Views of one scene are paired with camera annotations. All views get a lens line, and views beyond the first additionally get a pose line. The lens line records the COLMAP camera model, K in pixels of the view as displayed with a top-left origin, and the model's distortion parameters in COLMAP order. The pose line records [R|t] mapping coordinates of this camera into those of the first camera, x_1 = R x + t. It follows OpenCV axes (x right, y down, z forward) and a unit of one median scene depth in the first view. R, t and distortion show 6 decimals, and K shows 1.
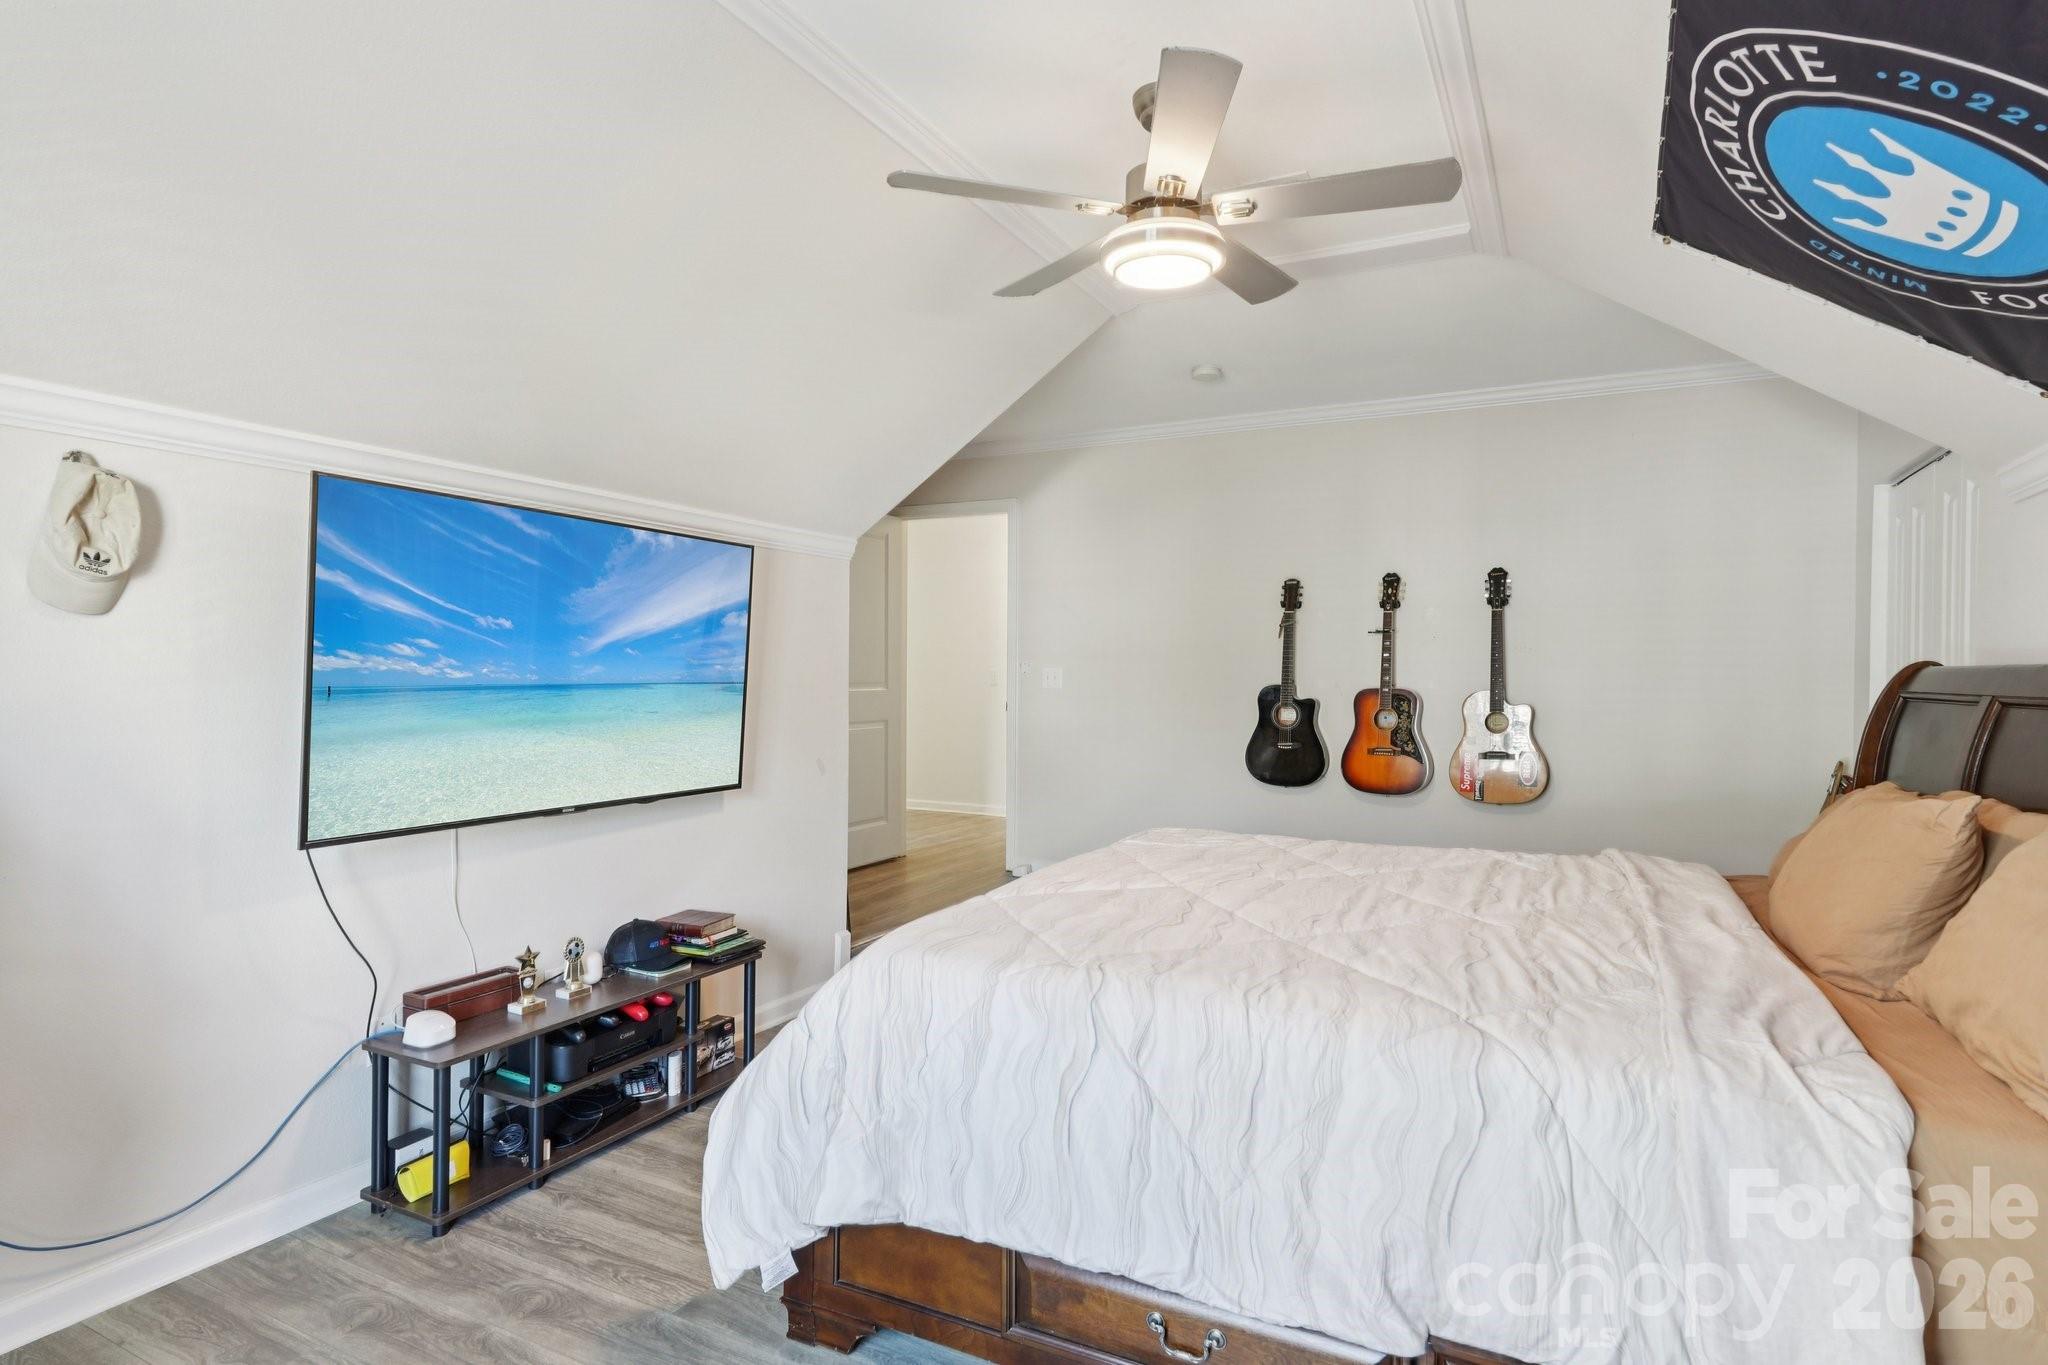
lens RADIAL K [[1051.7, 0, 1024.0], [0, 1051.7, 682.5], [0, 0, 1]] dist [0.004230, 0.000375]
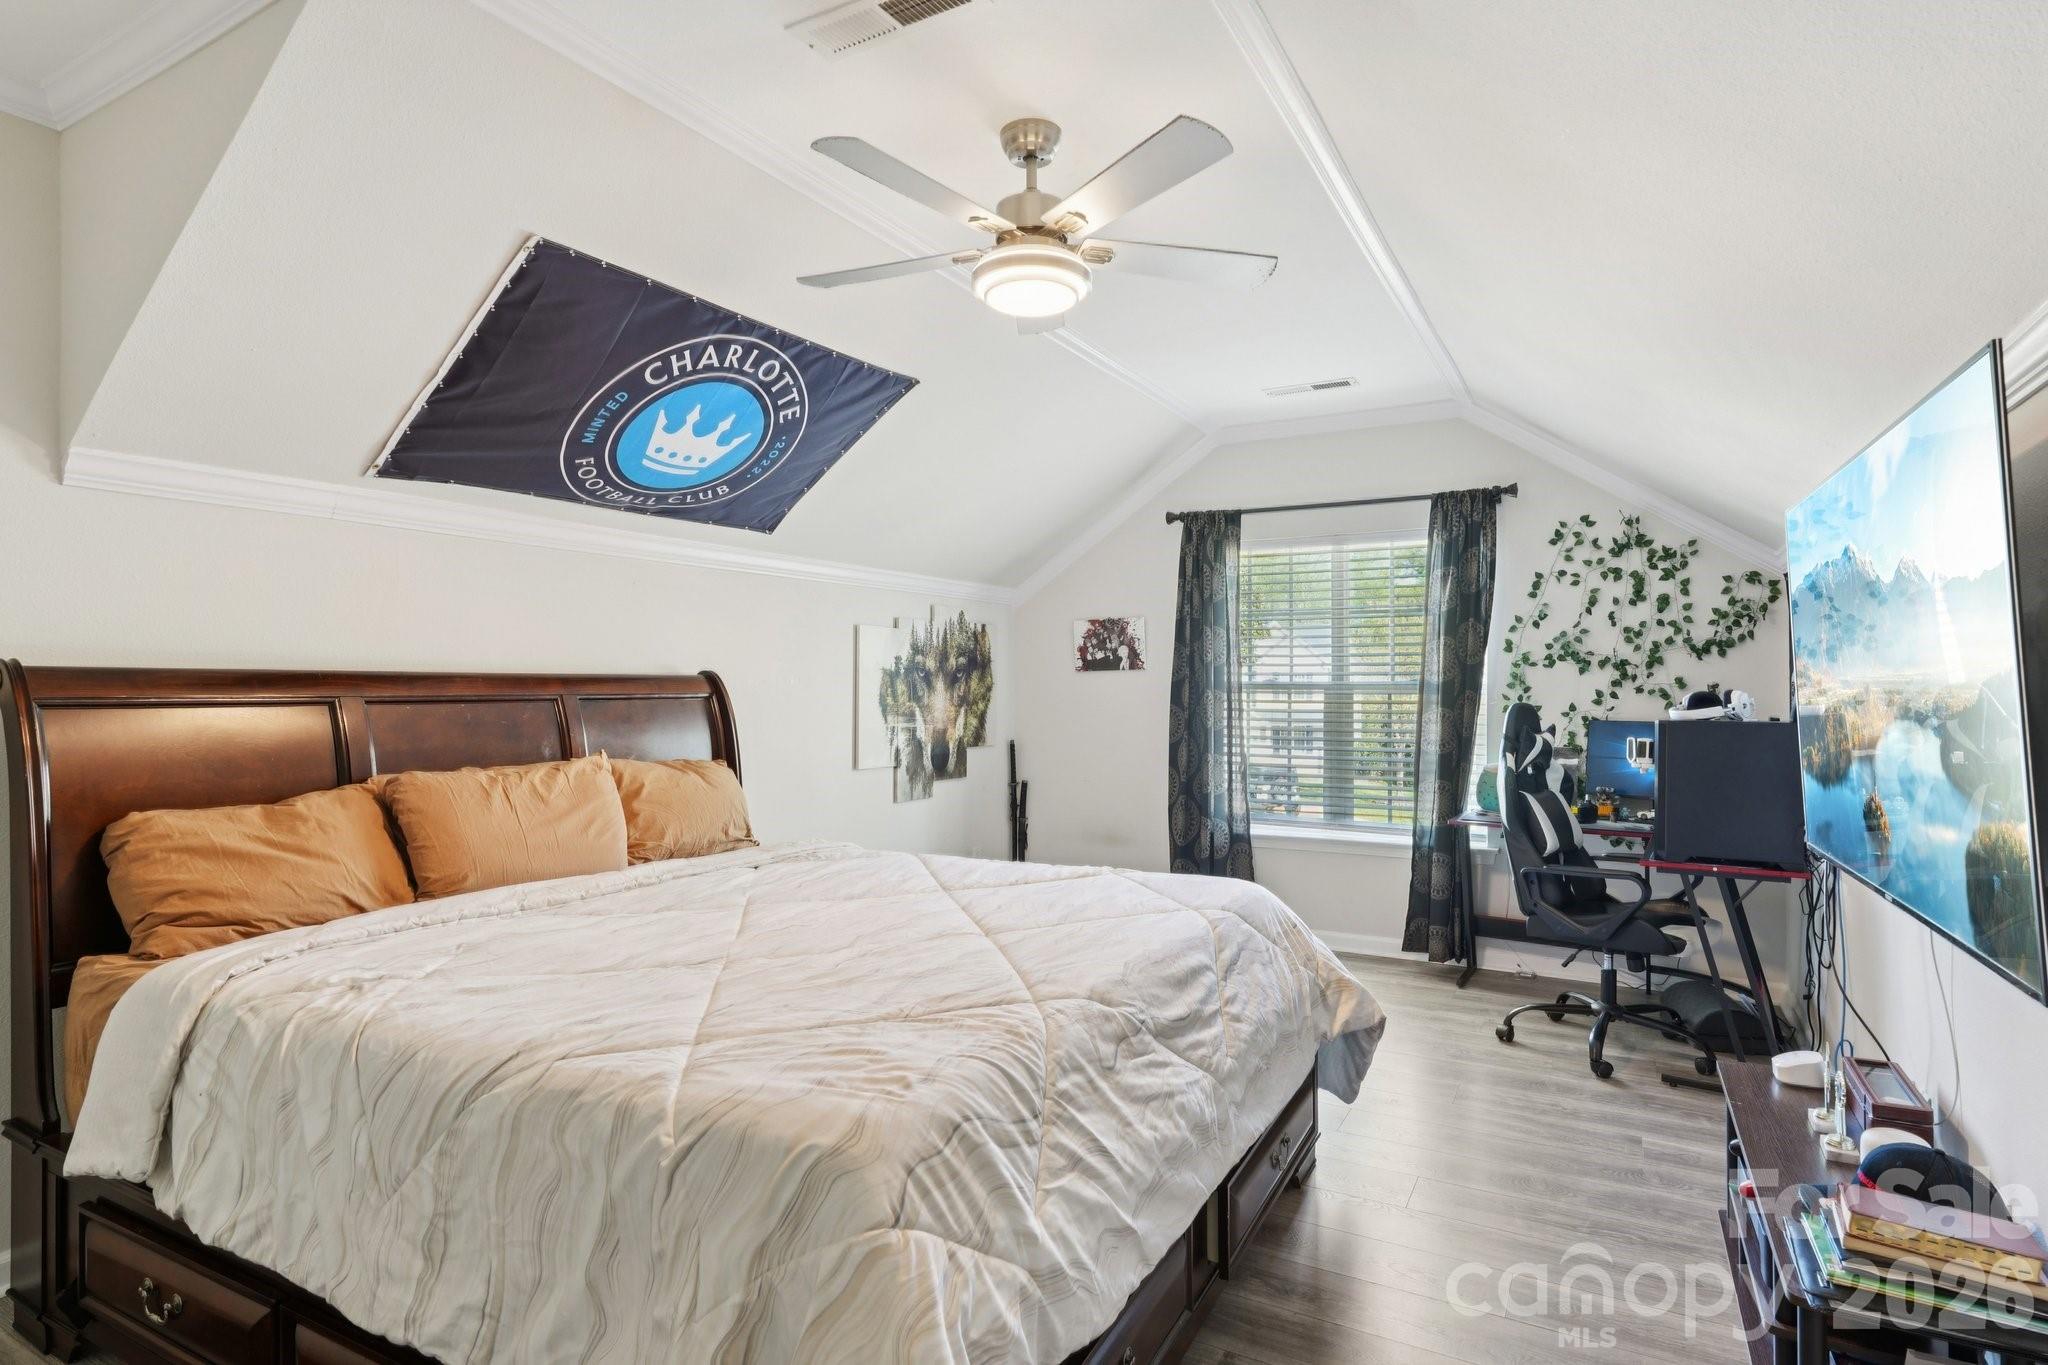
lens RADIAL K [[1051.7, 0, 1024.0], [0, 1051.7, 682.5], [0, 0, 1]] dist [0.004230, 0.000375]
pose [[-0.999784, -0.006227, 0.019845, 0.170931], [-0.005929, 0.999869, 0.015029, -0.039543], [-0.019936, 0.014909, -0.999690, 2.896749]]
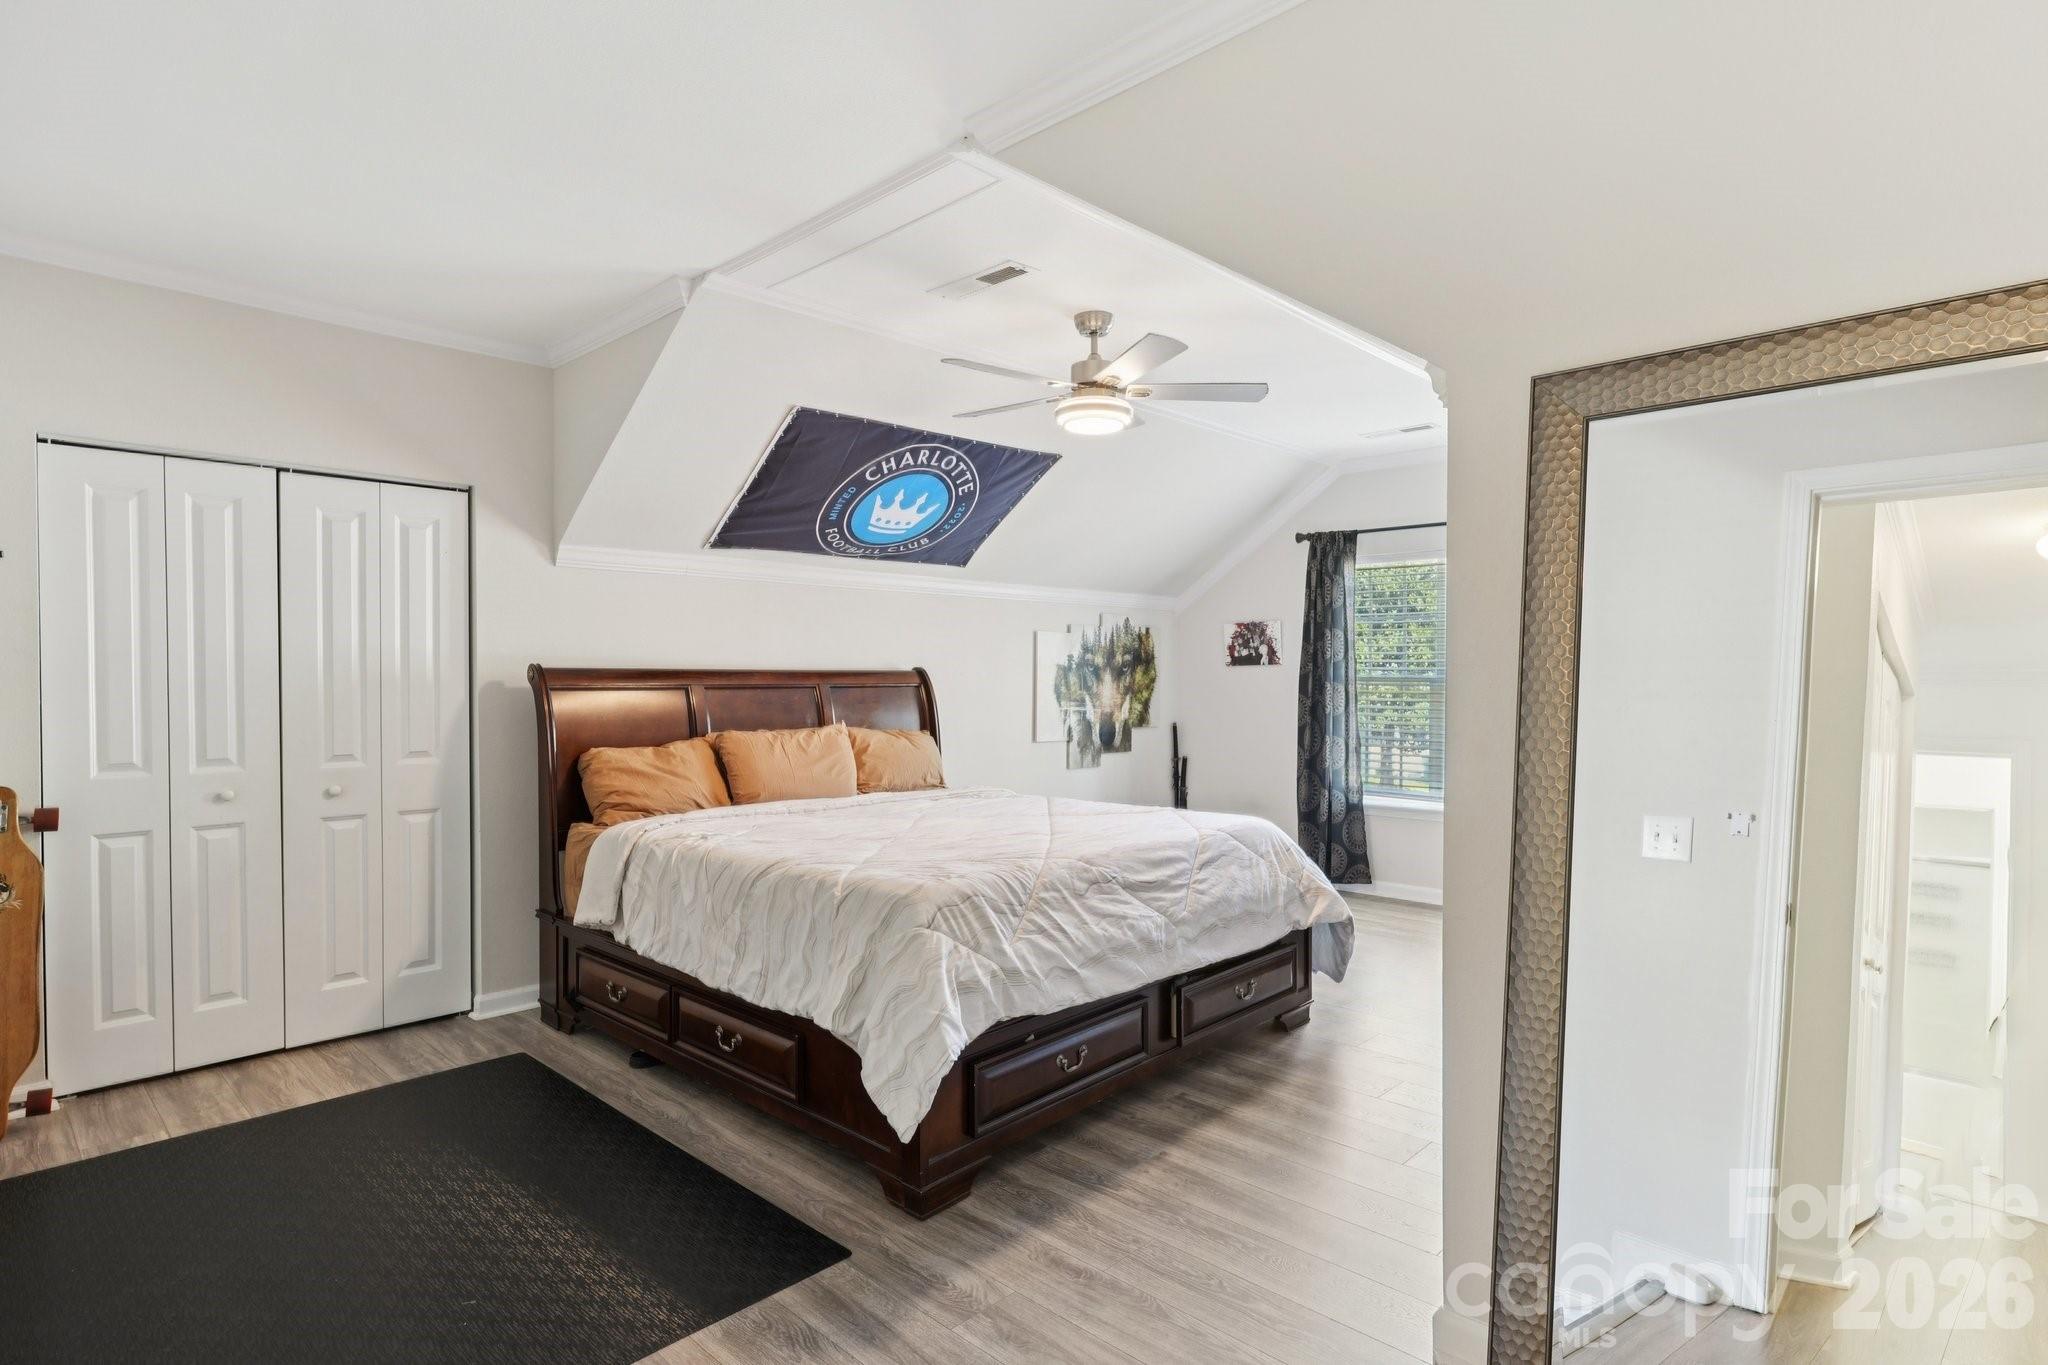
lens RADIAL K [[1051.7, 0, 1024.0], [0, 1051.7, 682.5], [0, 0, 1]] dist [0.004230, 0.000375]
pose [[-0.962957, -0.010528, 0.269448, -0.271860], [-0.003570, 0.999648, 0.026300, -0.065846], [-0.269630, 0.024364, -0.962656, 3.628256]]
